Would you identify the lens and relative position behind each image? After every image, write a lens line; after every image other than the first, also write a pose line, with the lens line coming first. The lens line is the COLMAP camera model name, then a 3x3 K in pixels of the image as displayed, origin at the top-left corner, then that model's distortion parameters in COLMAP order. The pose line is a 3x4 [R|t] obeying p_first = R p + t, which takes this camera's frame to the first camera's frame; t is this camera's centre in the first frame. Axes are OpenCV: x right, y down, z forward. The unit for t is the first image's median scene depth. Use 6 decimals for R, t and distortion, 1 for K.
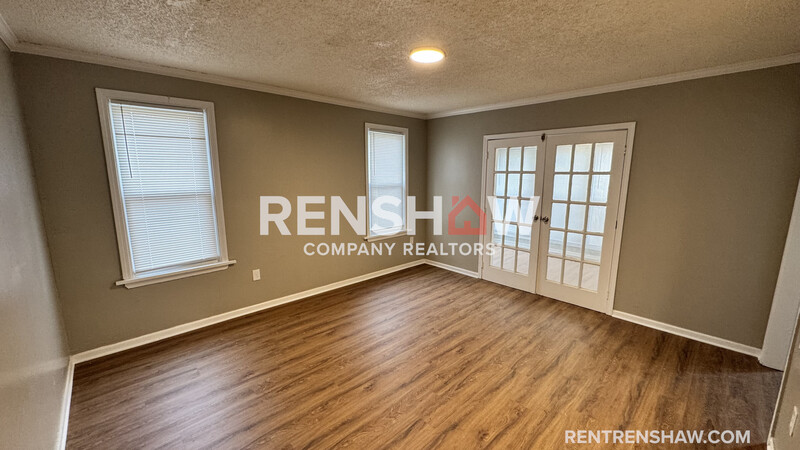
lens RADIAL K [[320.5, 0, 396.2], [0, 320.5, 226.9], [0, 0, 1]] dist [0.000483, -0.000092]
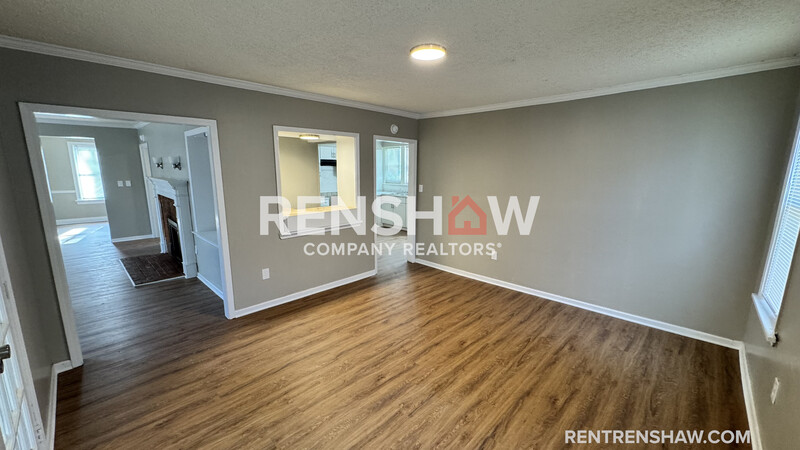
lens RADIAL K [[320.5, 0, 404.9], [0, 320.5, 226.2], [0, 0, 1]] dist [0.000483, -0.000092]
pose [[-0.997674, 0.006202, -0.067886, 0.206206], [-0.017506, 0.939146, 0.343073, -0.326388], [0.065882, 0.343464, -0.936852, 1.821842]]
